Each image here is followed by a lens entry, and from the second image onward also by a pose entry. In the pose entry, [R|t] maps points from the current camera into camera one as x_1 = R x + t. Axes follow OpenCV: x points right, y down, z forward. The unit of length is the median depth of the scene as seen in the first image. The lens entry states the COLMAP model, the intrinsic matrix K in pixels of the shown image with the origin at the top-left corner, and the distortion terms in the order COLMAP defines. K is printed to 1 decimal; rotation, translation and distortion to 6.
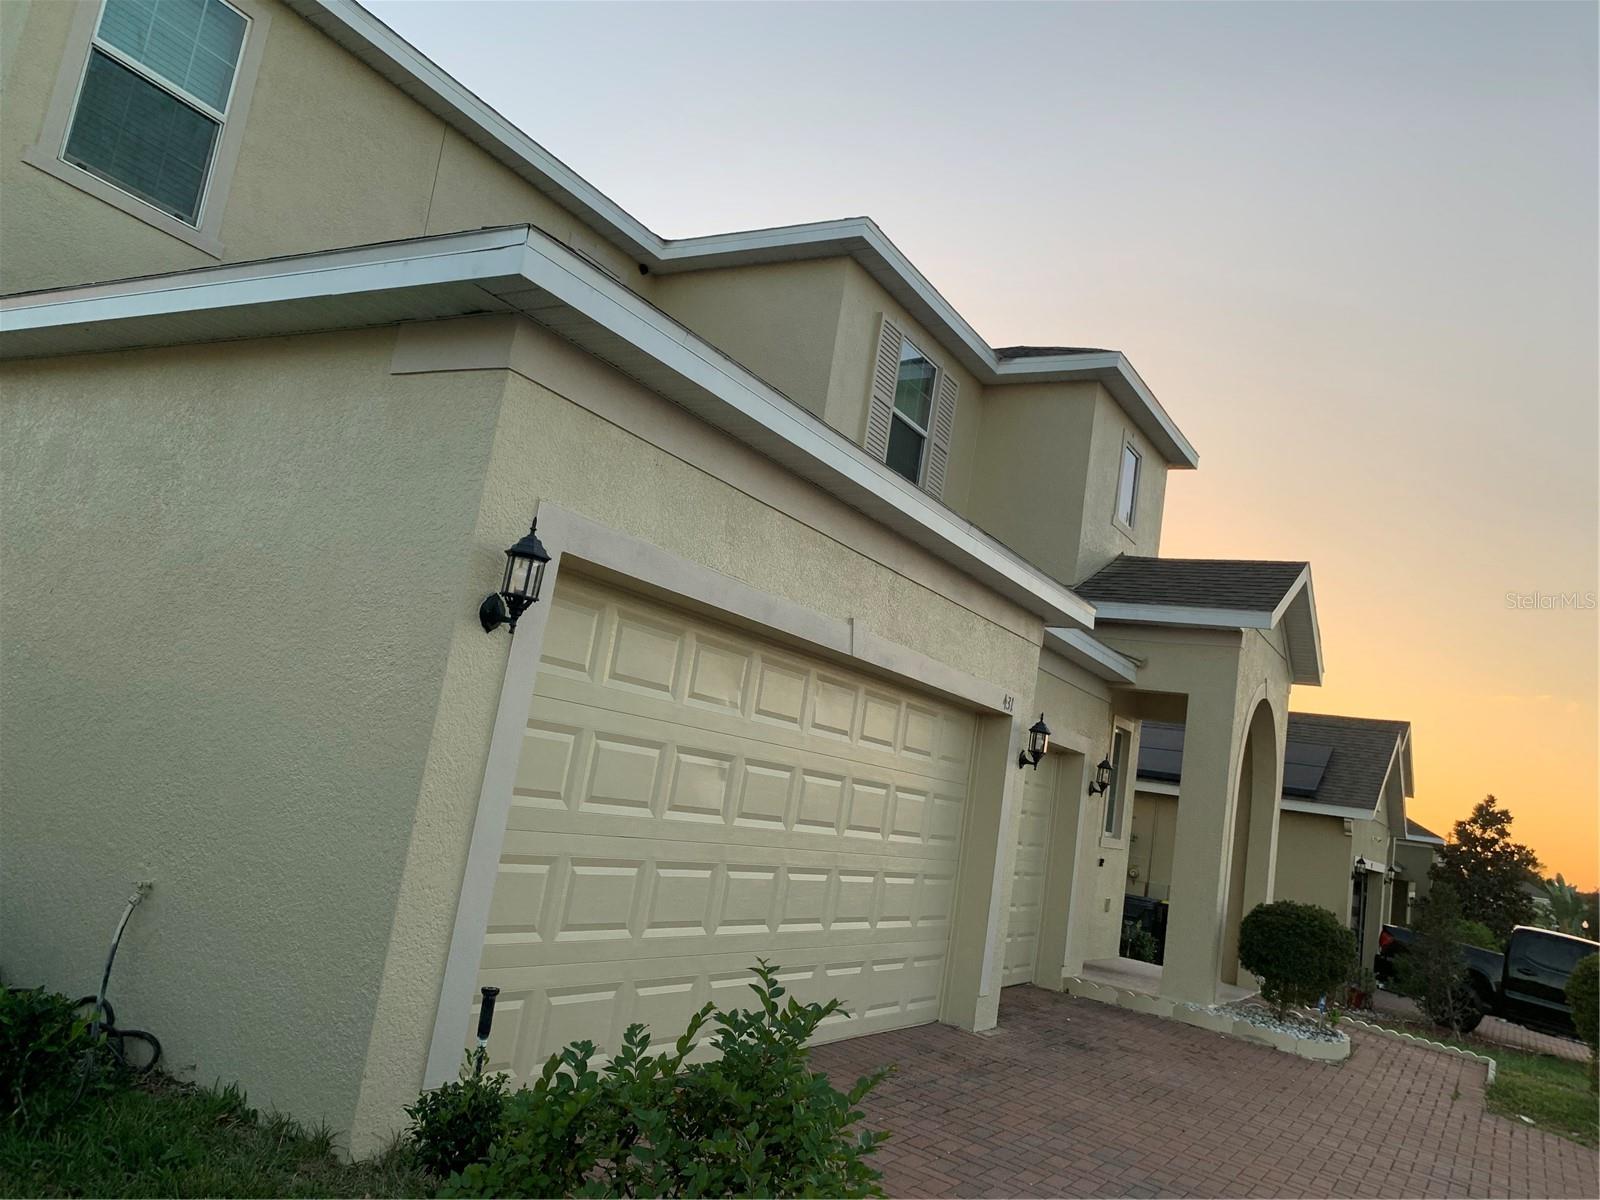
lens RADIAL K [[1192.3, 0, 800.0], [0, 1192.3, 600.0], [0, 0, 1]] dist [0.034278, -0.003325]
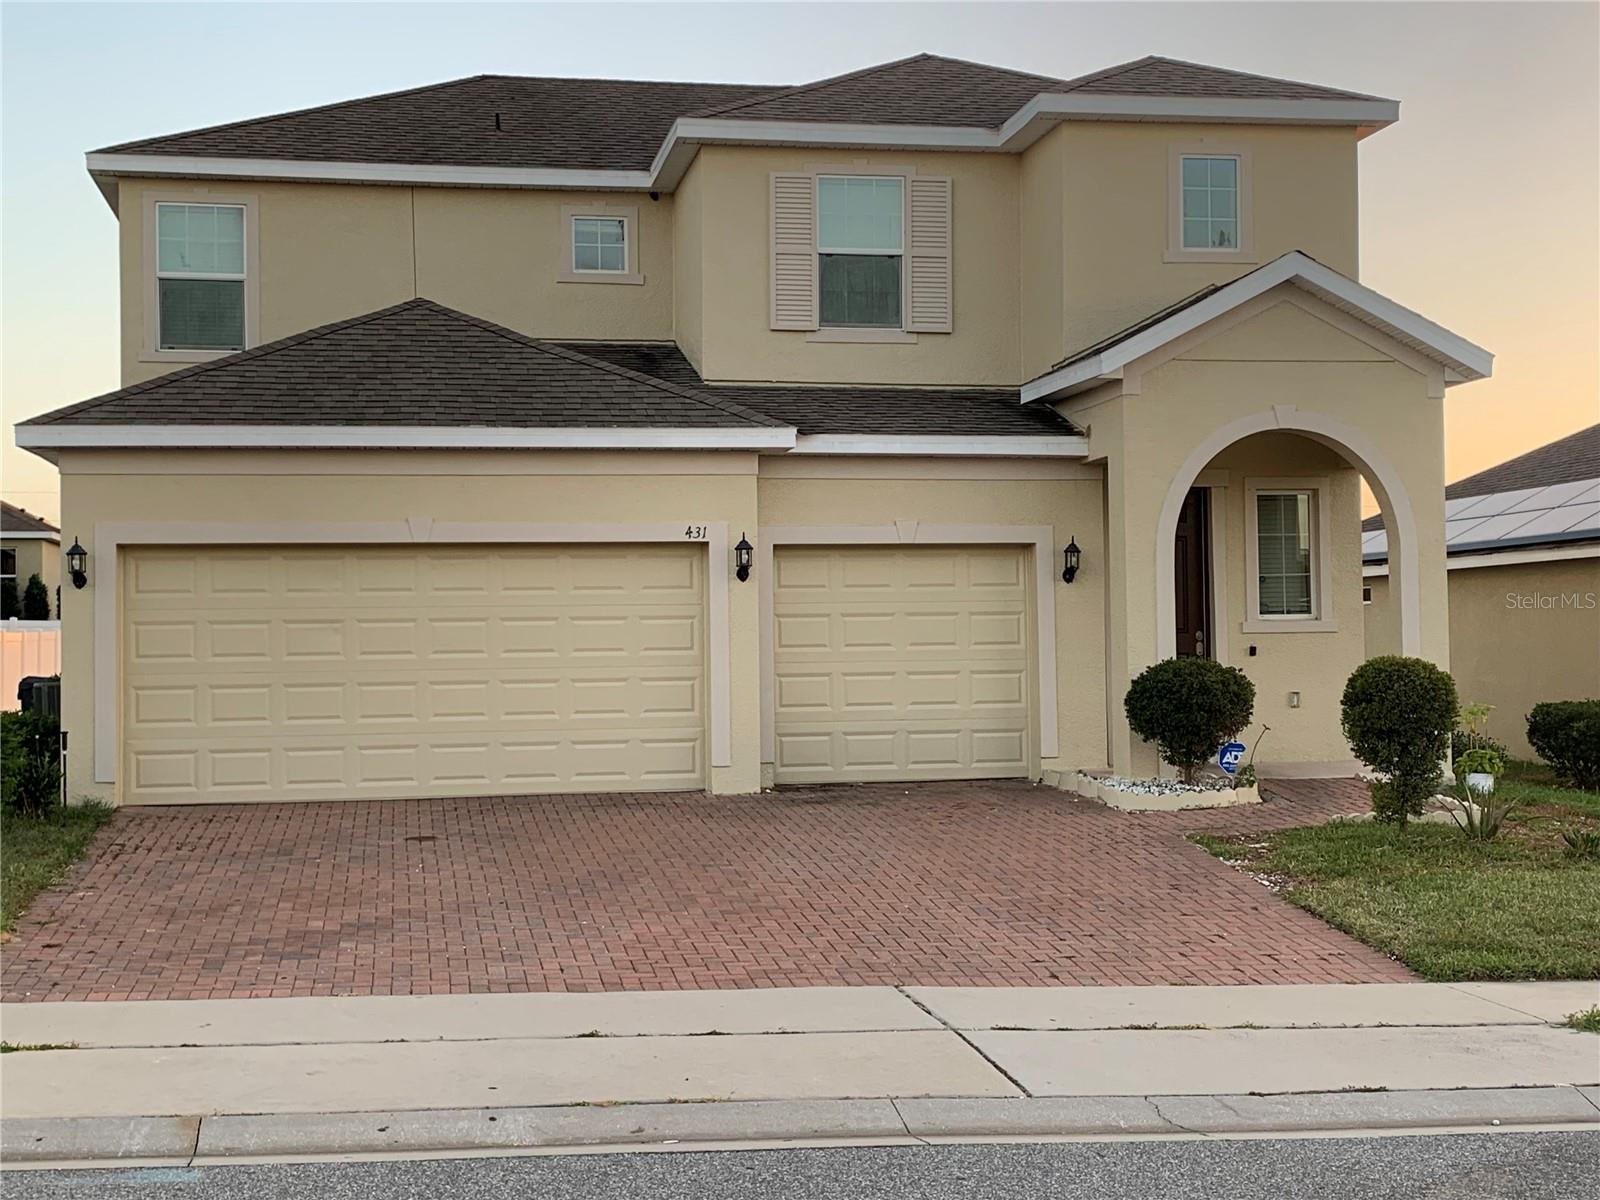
lens RADIAL K [[2121.3, 0, 800.0], [0, 2121.3, 600.0], [0, 0, 1]] dist [0.118443, -0.016036]
pose [[0.644834, -0.177583, -0.743406, 2.297035], [0.230607, 0.972511, -0.032282, 0.310739], [0.728704, -0.150618, 0.668060, -0.465222]]
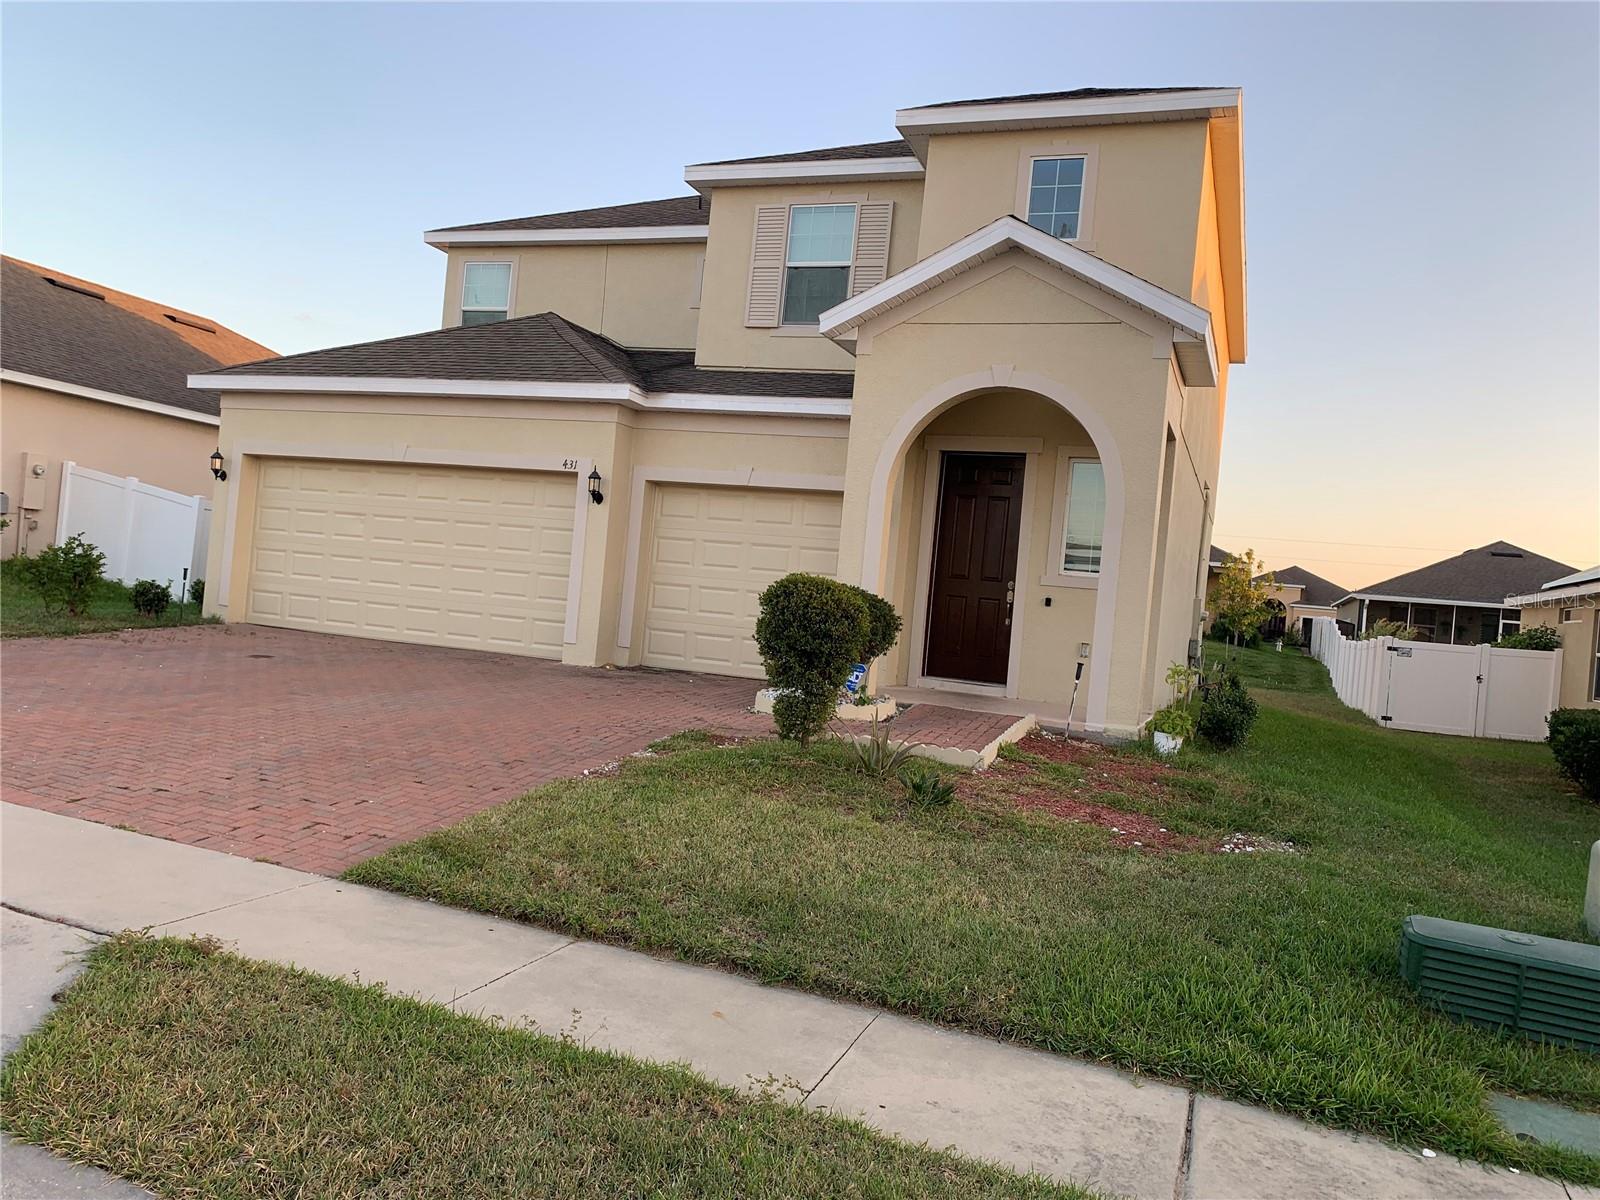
lens RADIAL K [[1227.8, 0, 783.4], [0, 1227.8, 604.4], [0, 0, 1]] dist [0.072001, -0.114246]
pose [[0.175232, -0.133563, -0.975425, 2.261486], [0.092419, 0.988612, -0.118765, 0.618986], [0.980180, -0.069337, 0.185581, 1.206732]]
